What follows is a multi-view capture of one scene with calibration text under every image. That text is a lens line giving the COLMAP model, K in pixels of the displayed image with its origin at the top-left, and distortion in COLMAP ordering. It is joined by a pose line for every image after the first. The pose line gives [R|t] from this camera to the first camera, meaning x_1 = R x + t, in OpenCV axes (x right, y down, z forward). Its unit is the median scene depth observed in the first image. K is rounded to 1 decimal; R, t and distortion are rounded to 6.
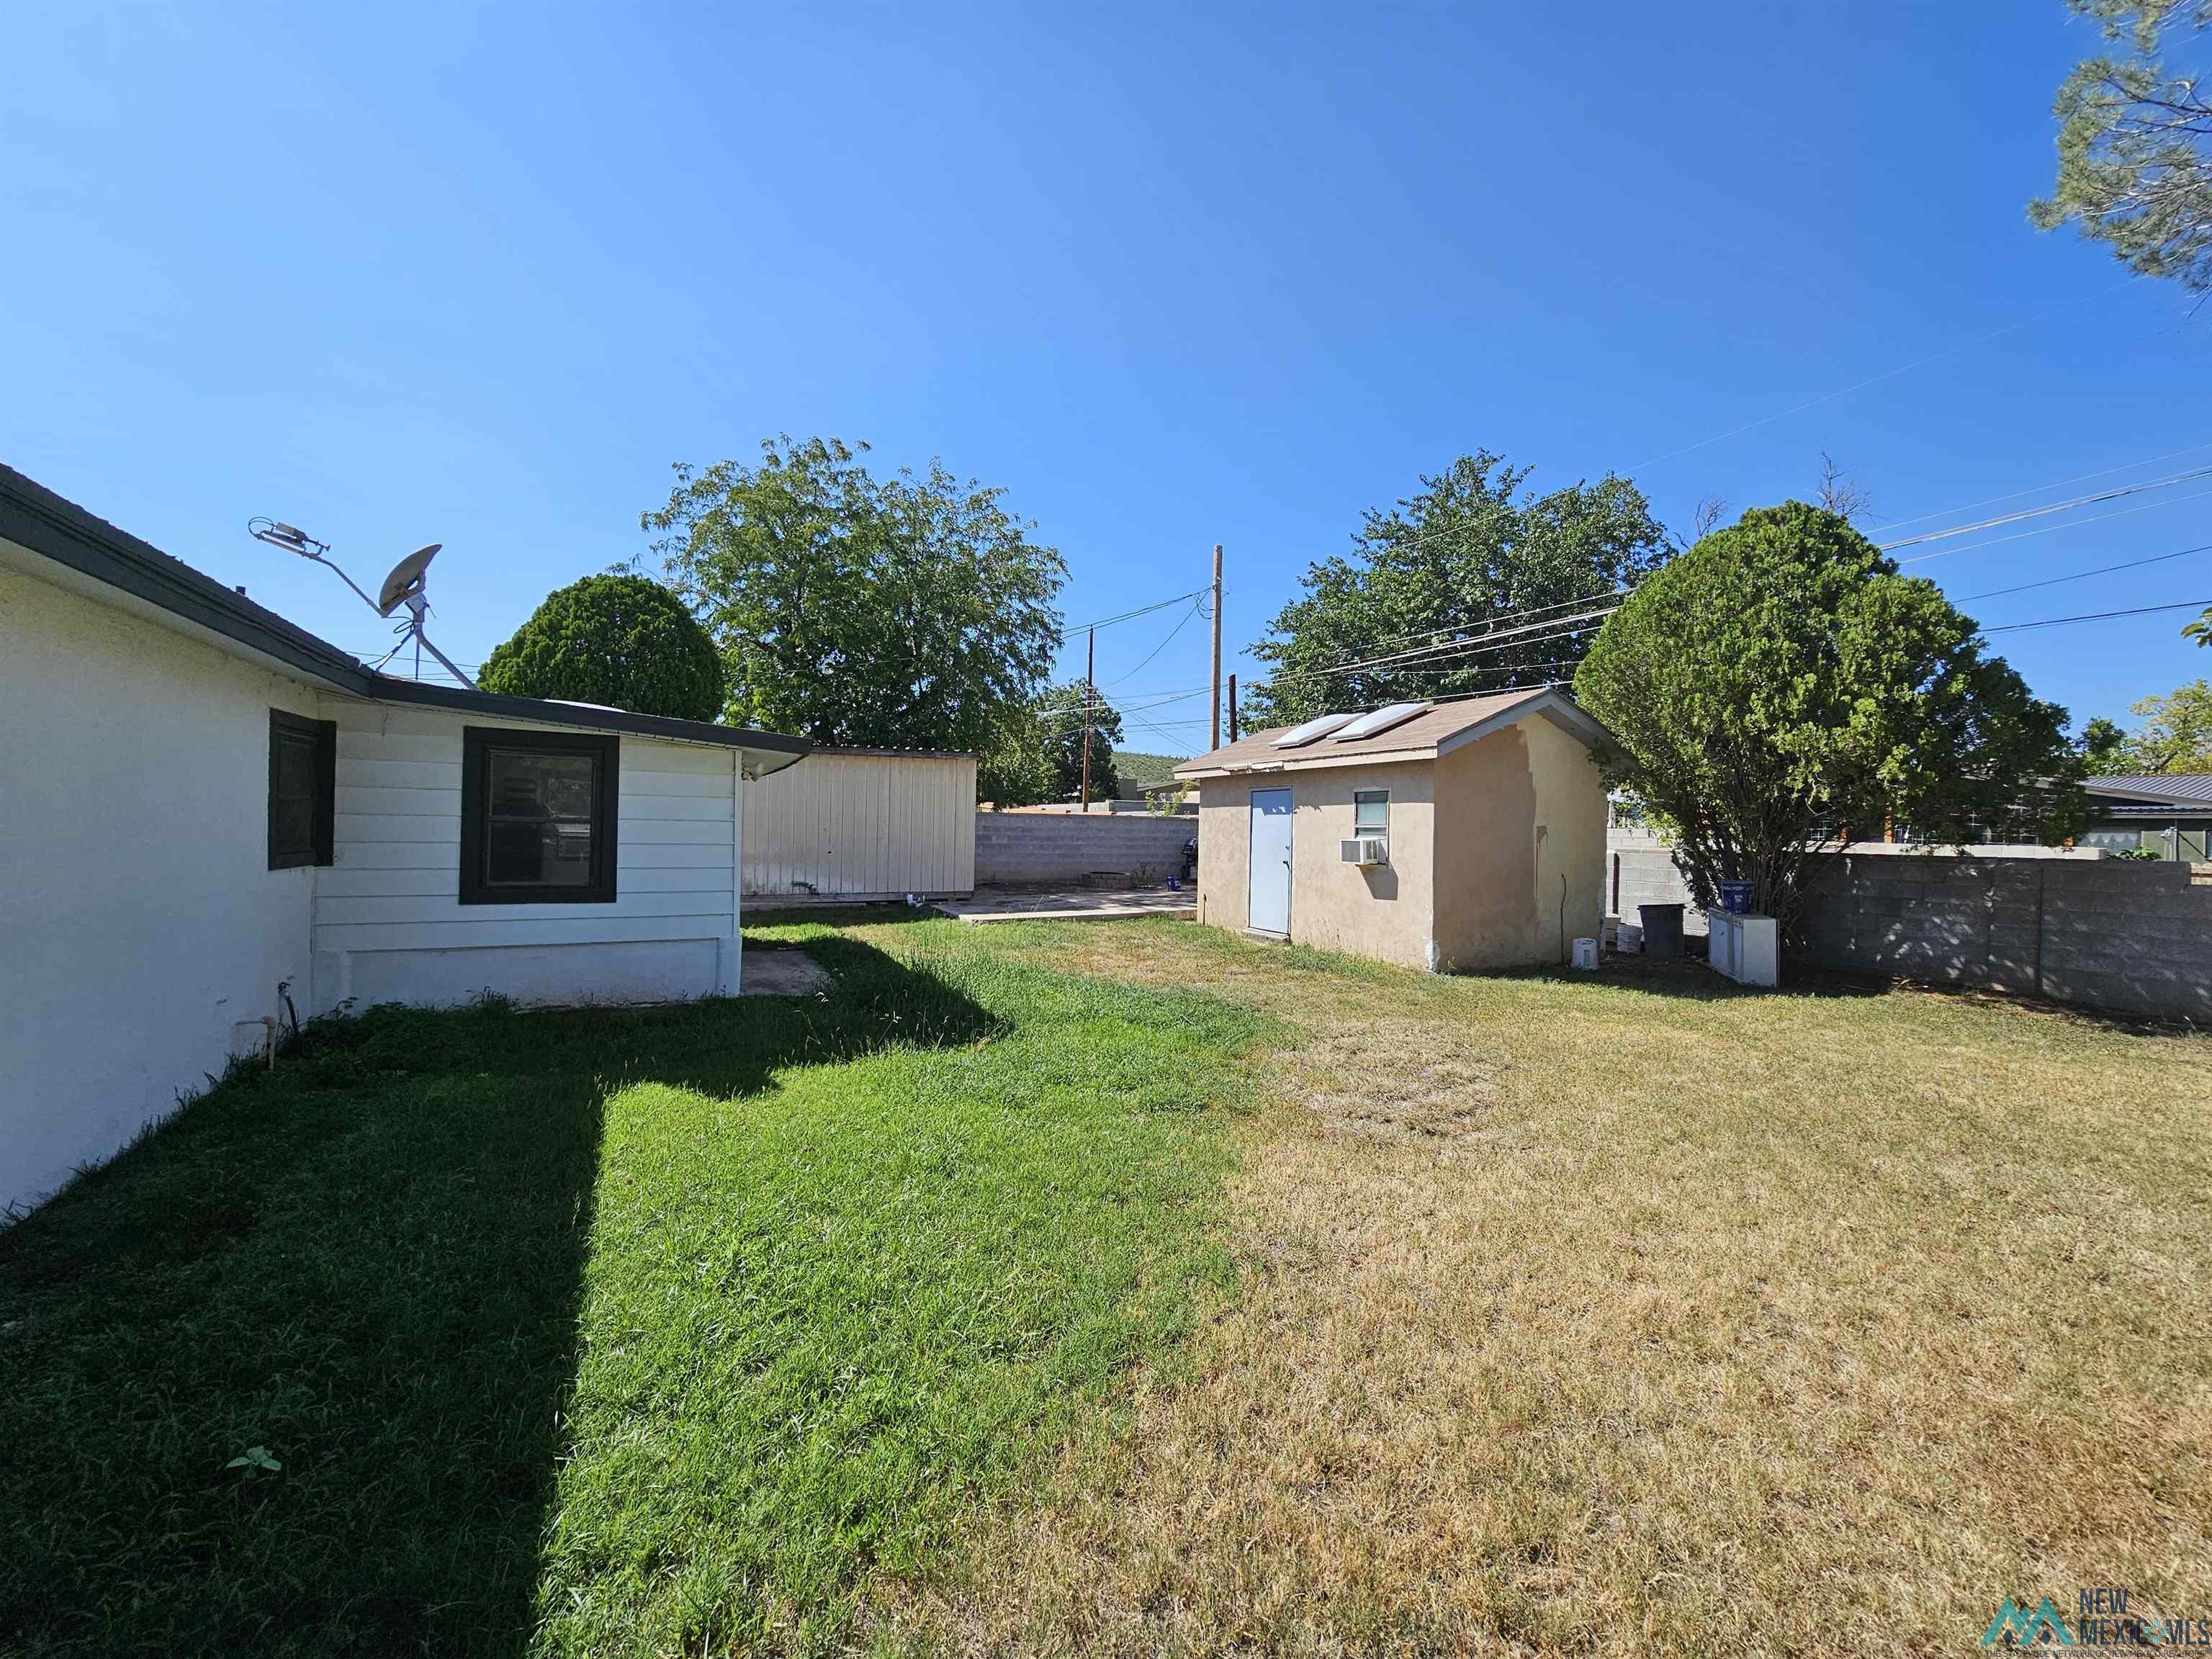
lens RADIAL K [[906.9, 0, 1103.5], [0, 906.9, 836.2], [0, 0, 1]] dist [-0.002839, 0.000902]
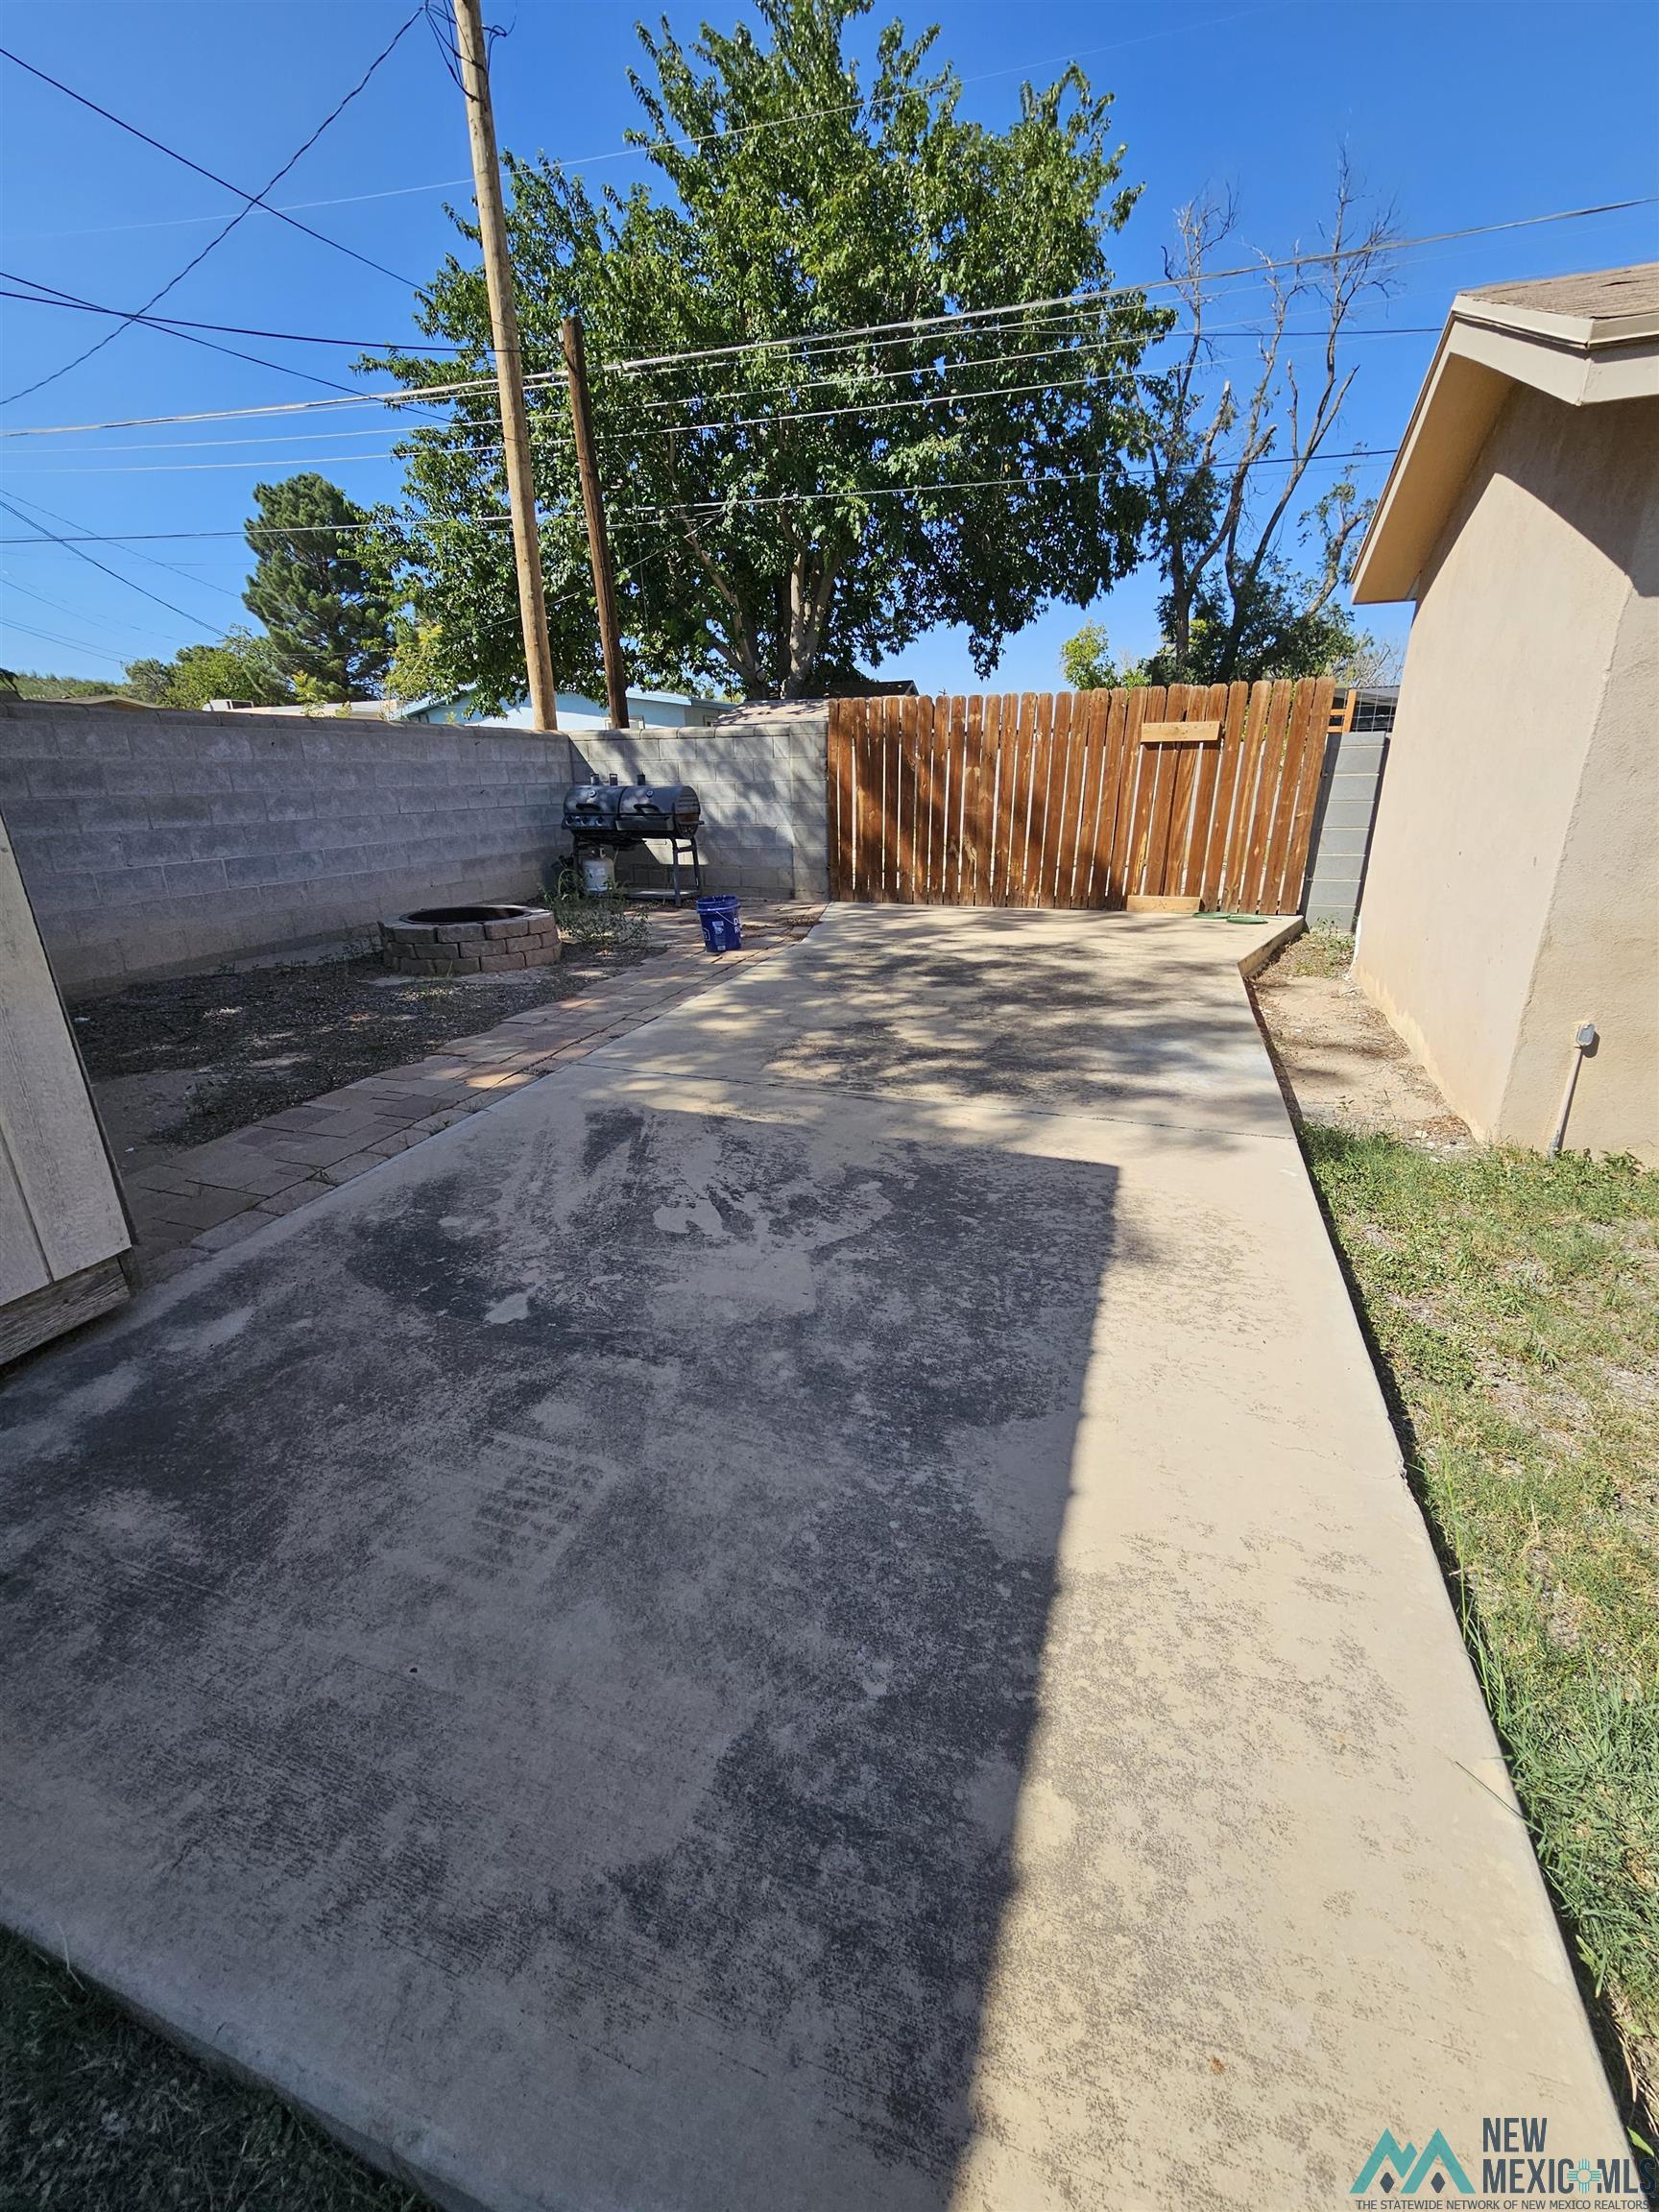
lens RADIAL K [[906.9, 0, 824.8], [0, 906.9, 1102.6], [0, 0, 1]] dist [-0.002839, 0.000902]
pose [[0.717123, -0.267091, 0.643737, -0.165941], [0.036280, 0.936707, 0.348229, -0.002604], [-0.696002, -0.226368, 0.681424, 0.928266]]
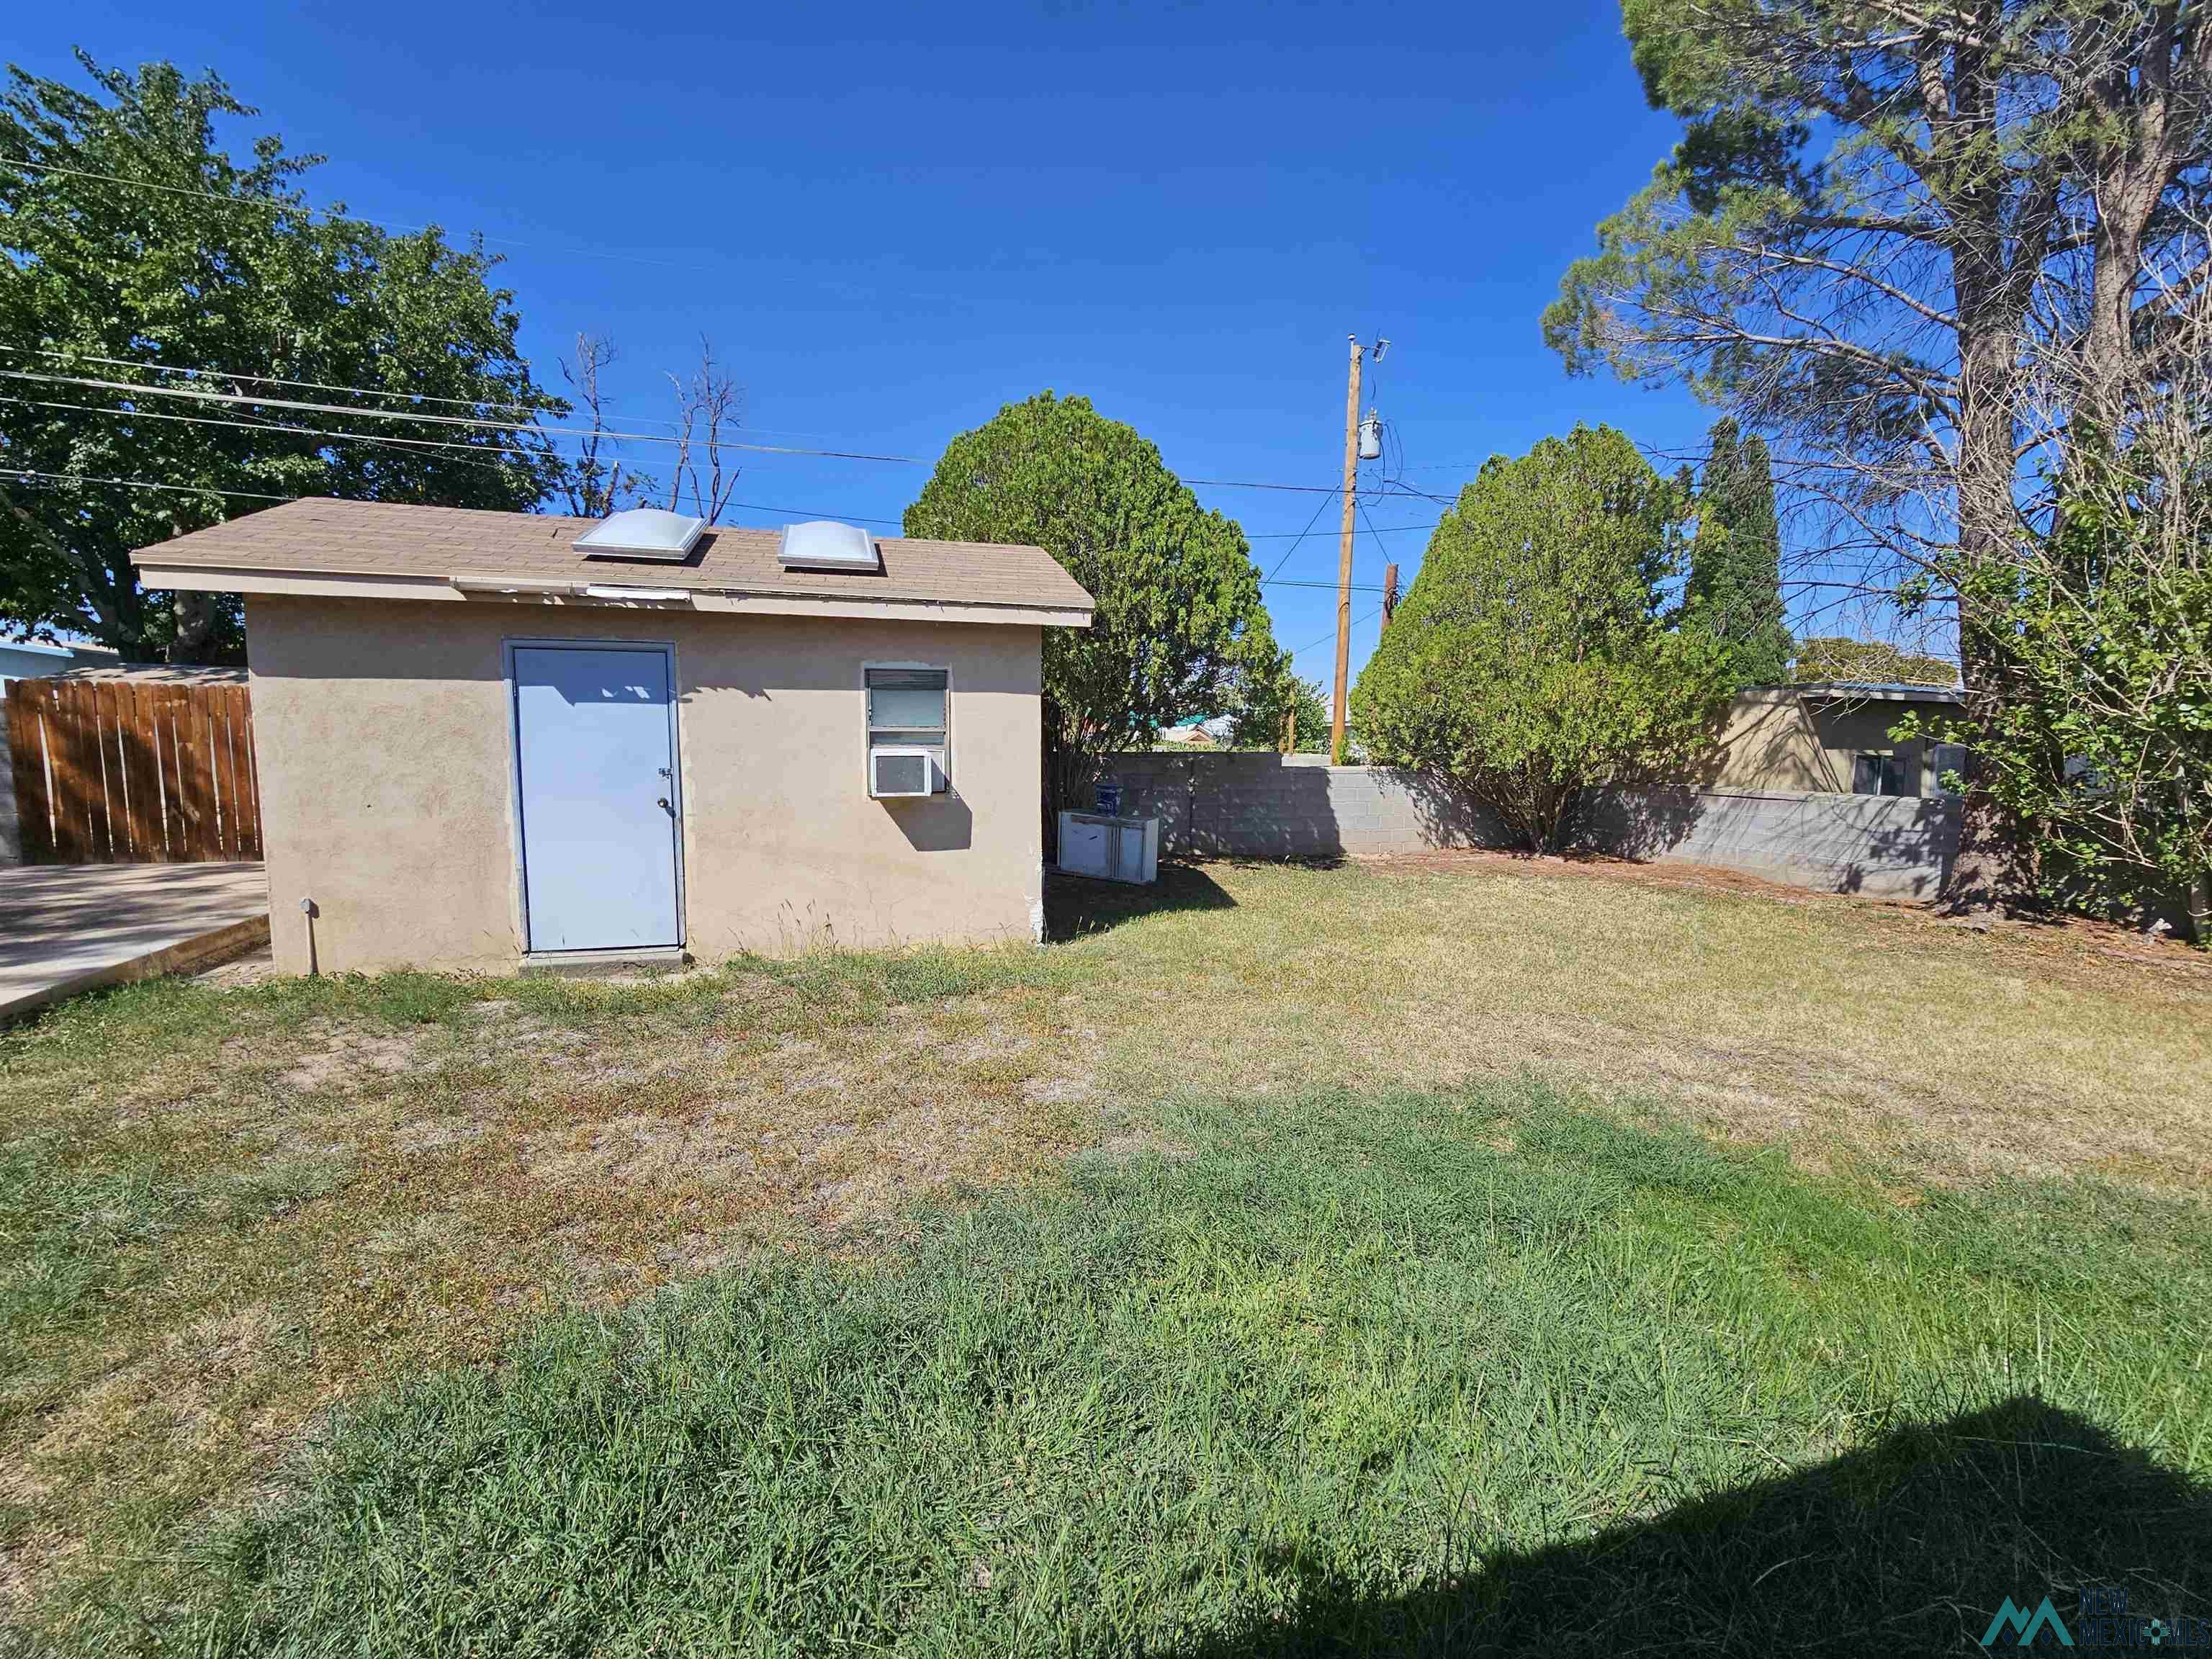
lens RADIAL K [[906.9, 0, 1099.2], [0, 906.9, 829.4], [0, 0, 1]] dist [-0.002839, 0.000902]
pose [[0.182703, -0.114275, 0.976504, -0.193991], [0.001580, 0.993255, 0.115939, -0.010761], [-0.983167, -0.019640, 0.181651, 0.567350]]
